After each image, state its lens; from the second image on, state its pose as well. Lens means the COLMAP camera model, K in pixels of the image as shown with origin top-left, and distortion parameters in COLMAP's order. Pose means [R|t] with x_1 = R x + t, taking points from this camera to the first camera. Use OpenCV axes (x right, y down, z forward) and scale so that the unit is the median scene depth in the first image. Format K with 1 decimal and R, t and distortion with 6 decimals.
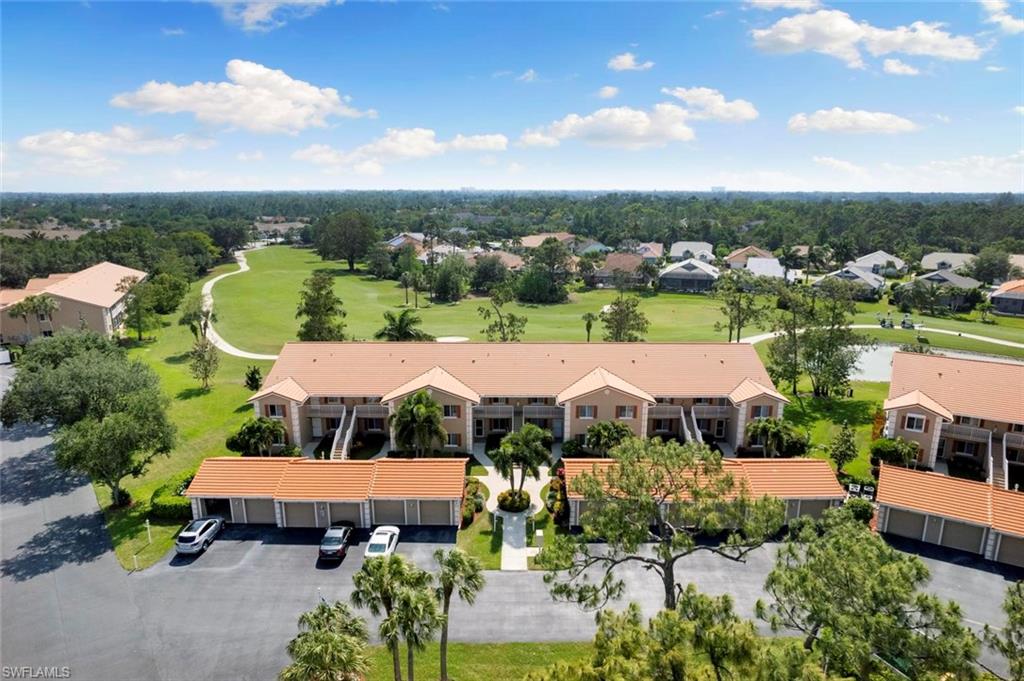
lens RADIAL K [[627.1, 0, 512.0], [0, 627.1, 340.5], [0, 0, 1]] dist [-0.019834, 0.001383]
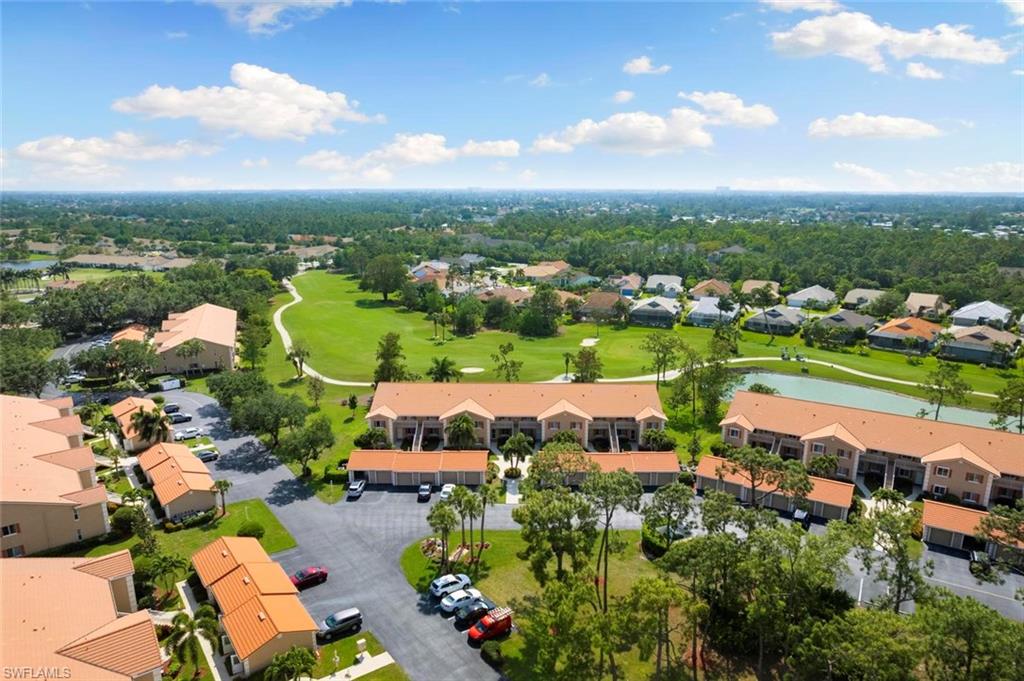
lens RADIAL K [[627.1, 0, 512.0], [0, 627.1, 340.5], [0, 0, 1]] dist [-0.019834, 0.001383]
pose [[0.999951, 0.002352, -0.009564, 0.015415], [-0.002307, 0.999986, 0.004797, -0.133314], [0.009575, -0.004775, 0.999943, -0.768072]]
